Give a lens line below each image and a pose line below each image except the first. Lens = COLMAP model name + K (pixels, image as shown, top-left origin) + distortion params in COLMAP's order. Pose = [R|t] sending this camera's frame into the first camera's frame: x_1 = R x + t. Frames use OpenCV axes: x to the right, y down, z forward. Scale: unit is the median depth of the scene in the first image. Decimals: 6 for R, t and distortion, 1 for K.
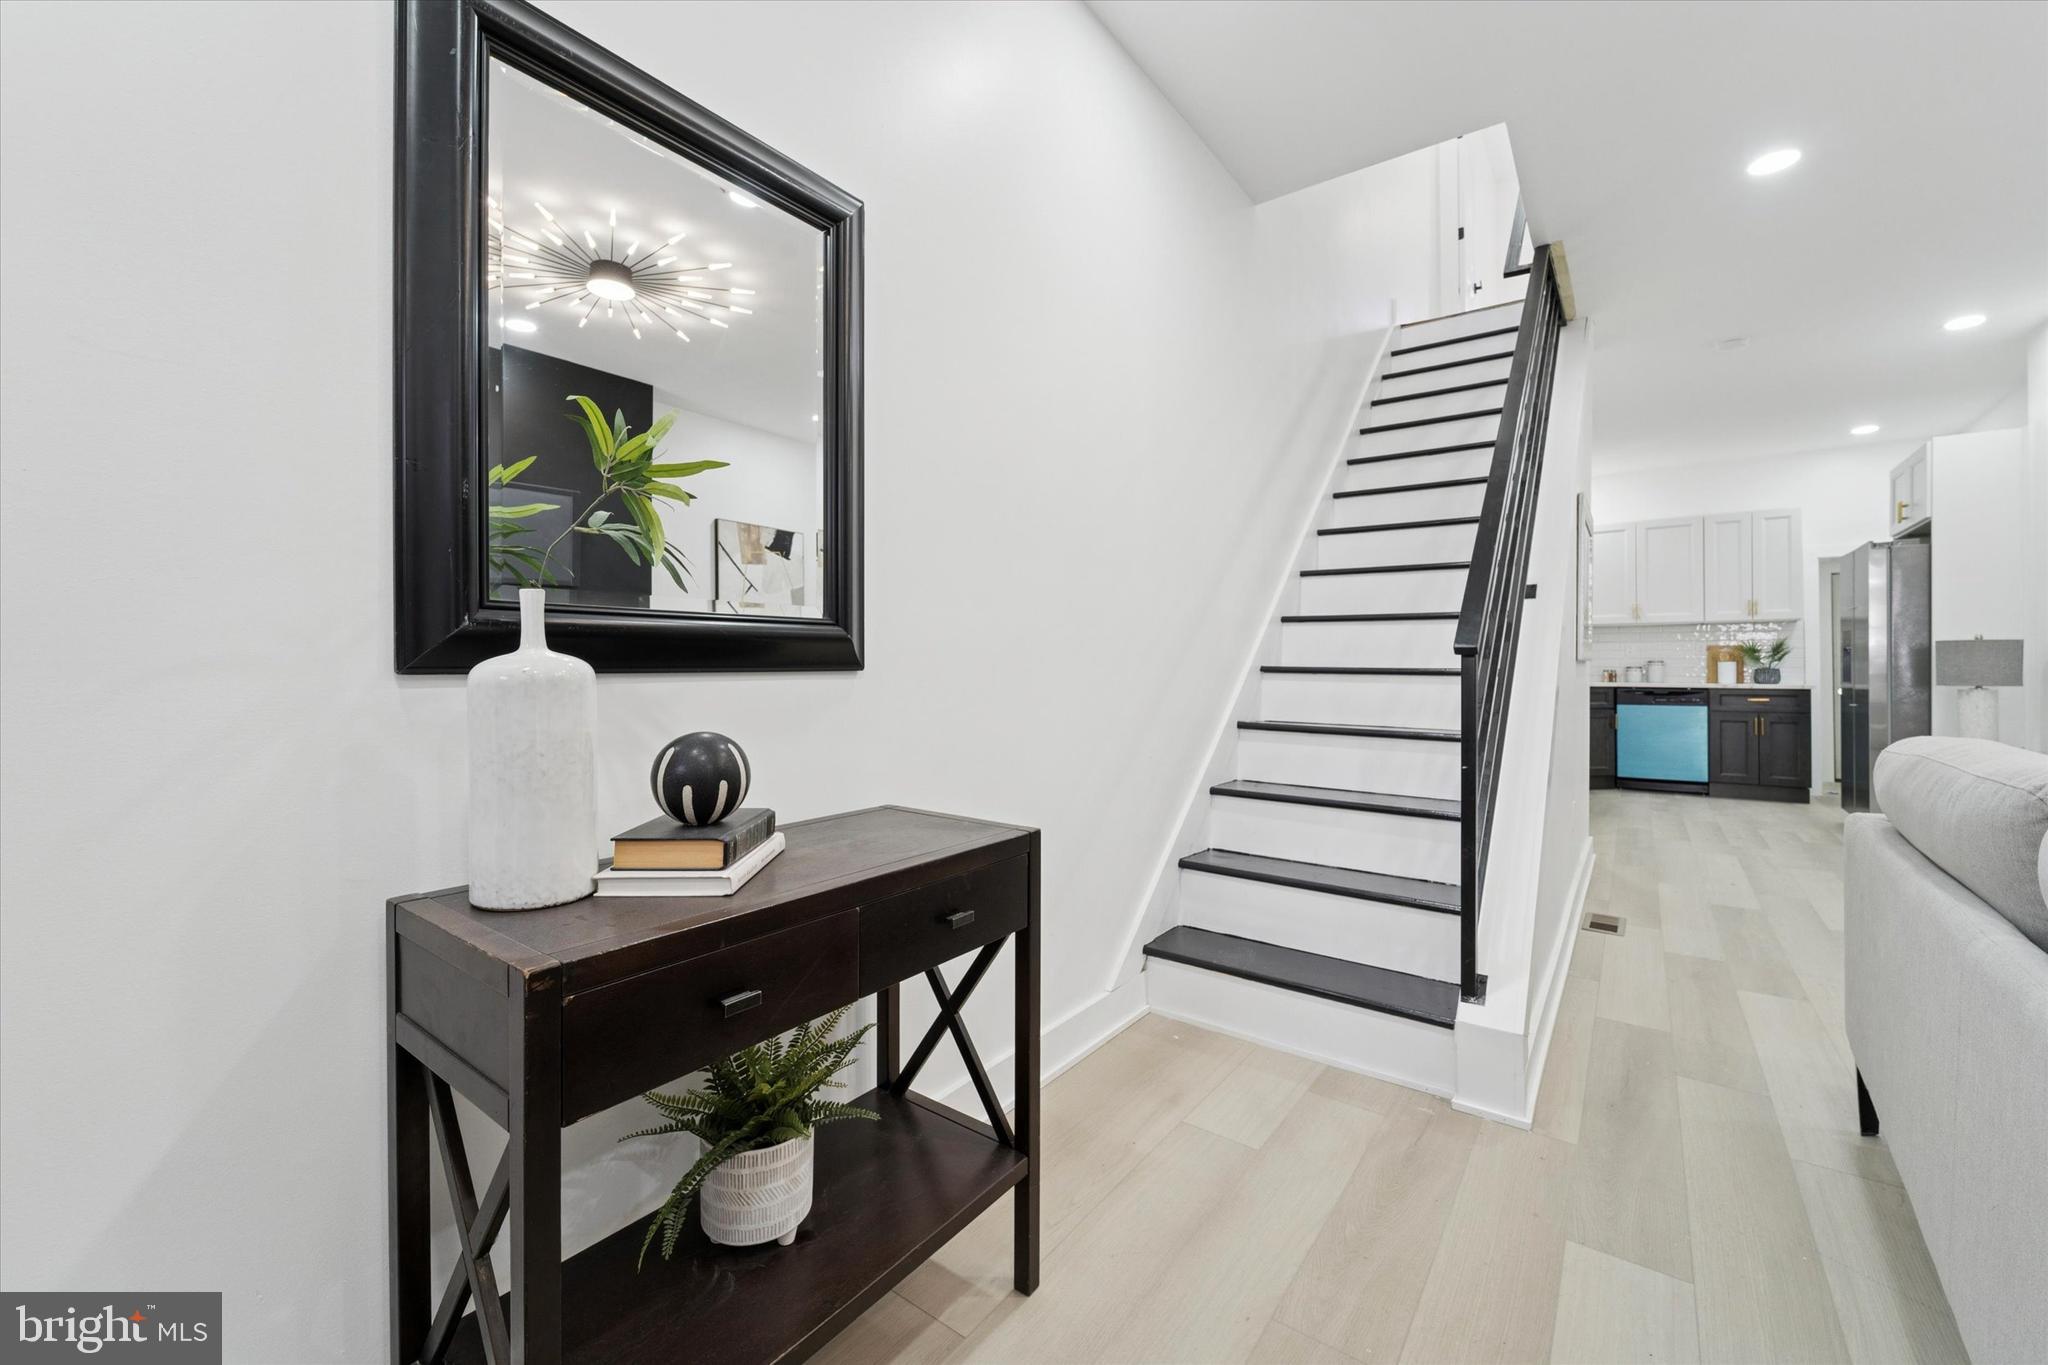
lens RADIAL K [[824.7, 0, 1012.3], [0, 824.7, 671.6], [0, 0, 1]] dist [0.006010, -0.001306]
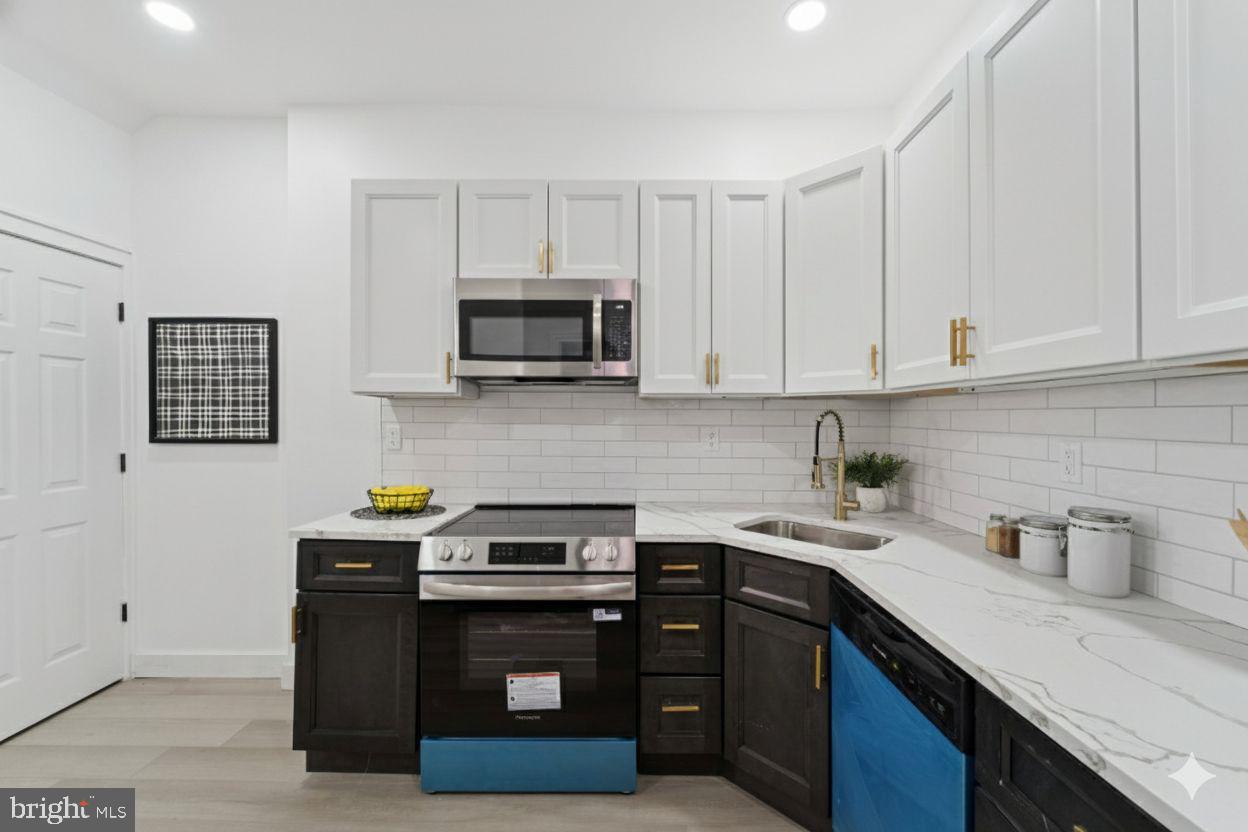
lens RADIAL K [[502.6, 0, 628.7], [0, 502.6, 420.0], [0, 0, 1]] dist [0.006010, -0.001306]
pose [[0.578939, 0.000626, -0.815371, 0.884799], [0.001628, 0.999997, 0.001923, -0.047056], [0.815369, -0.002440, 0.578936, 0.836524]]
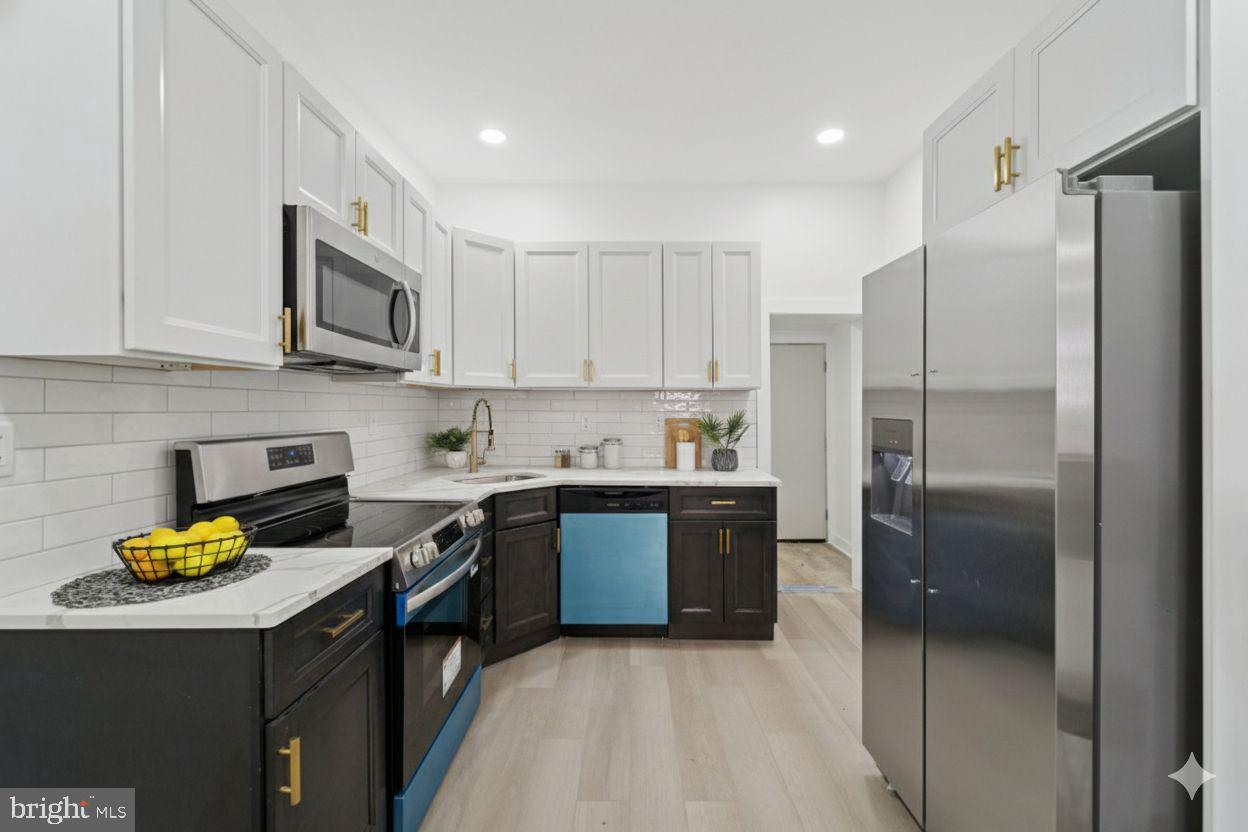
lens RADIAL K [[502.6, 0, 613.8], [0, 502.6, 415.9], [0, 0, 1]] dist [0.006010, -0.001306]
pose [[0.820005, -0.007619, 0.572306, 0.560754], [-0.001043, 0.999890, 0.014806, -0.043162], [-0.572356, -0.012738, 0.819906, 0.678528]]
